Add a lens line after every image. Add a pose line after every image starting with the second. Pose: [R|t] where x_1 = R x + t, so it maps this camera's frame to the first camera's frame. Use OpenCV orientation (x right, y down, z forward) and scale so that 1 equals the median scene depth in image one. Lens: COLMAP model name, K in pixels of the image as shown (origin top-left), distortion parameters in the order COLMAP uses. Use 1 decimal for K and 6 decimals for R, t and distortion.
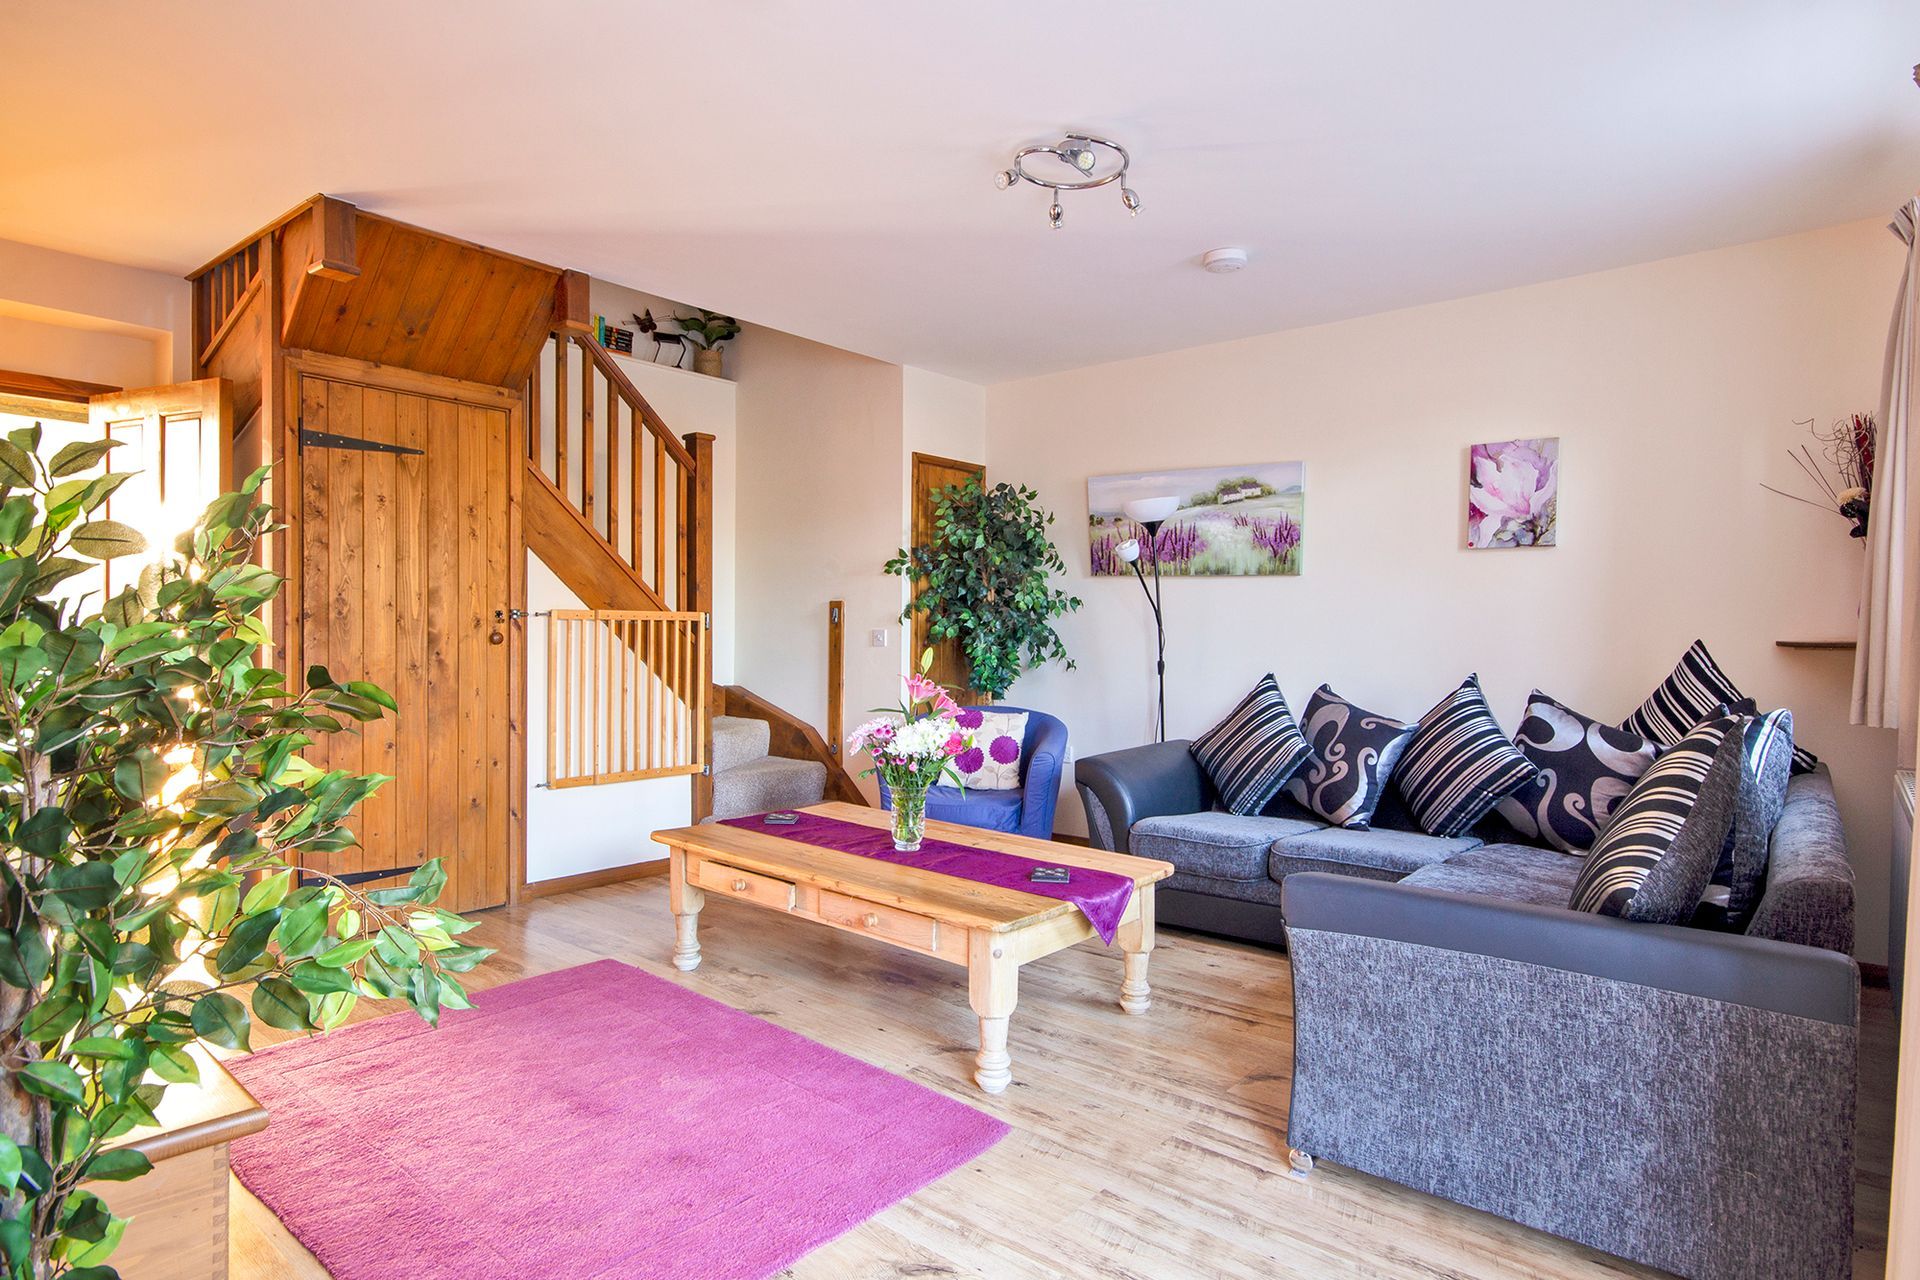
lens RADIAL K [[1078.8, 0, 991.5], [0, 1078.8, 637.7], [0, 0, 1]] dist [0.030194, -0.004332]
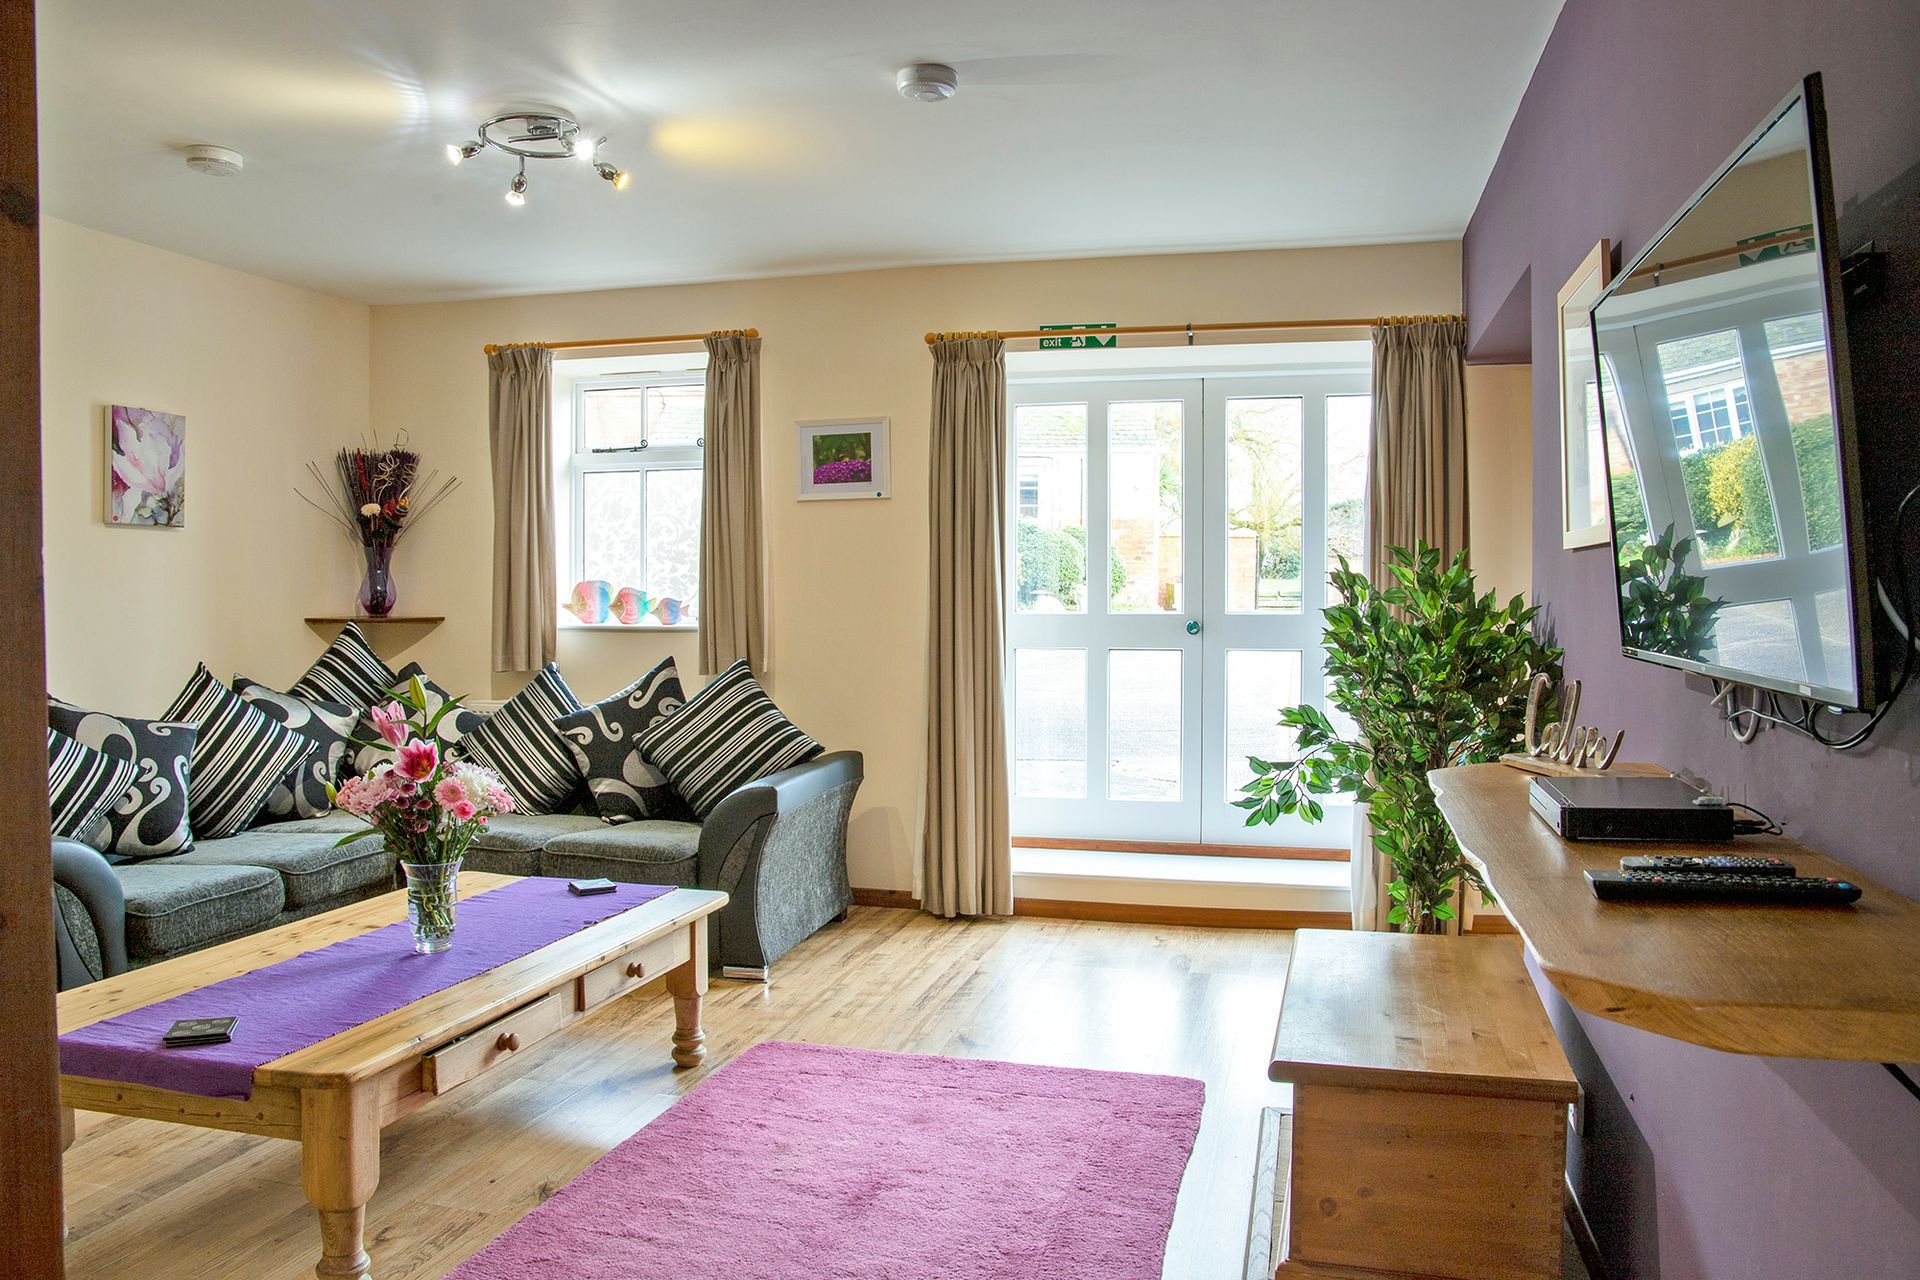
lens RADIAL K [[1360.3, 0, 962.4], [0, 1360.3, 631.1], [0, 0, 1]] dist [-0.105797, 0.067530]
pose [[-0.431225, -0.036878, 0.901491, -0.929288], [0.002371, 0.999115, 0.042006, -0.043200], [-0.902241, 0.020251, -0.430755, 0.959597]]
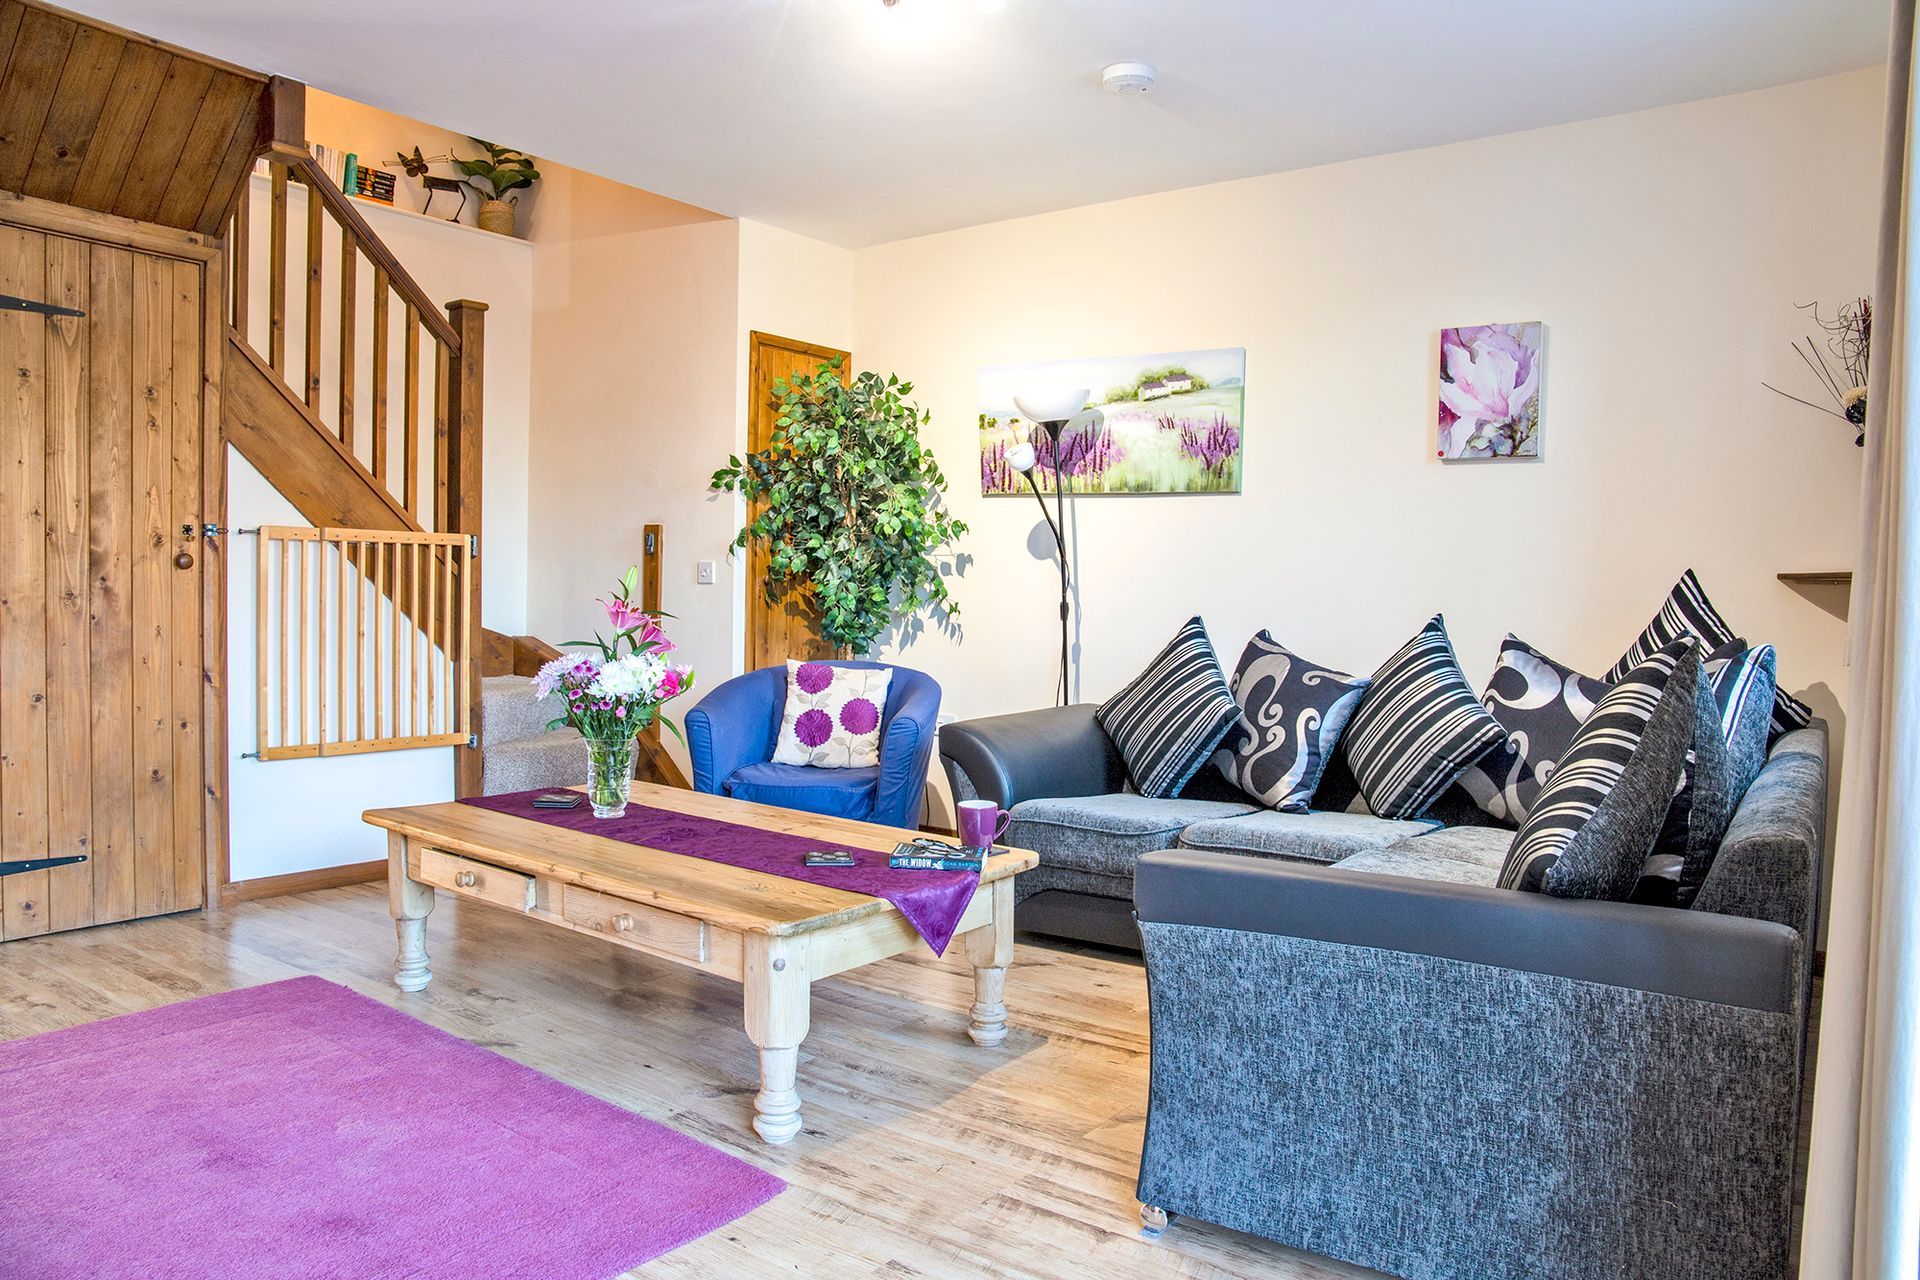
lens RADIAL K [[1360.3, 0, 1007.7], [0, 1360.3, 620.6], [0, 0, 1]] dist [-0.105797, 0.067530]
pose [[0.997896, 0.007873, 0.064362, 0.072594], [-0.008811, 0.999859, 0.014310, 0.028048], [-0.064240, -0.014847, 0.997824, 0.043771]]
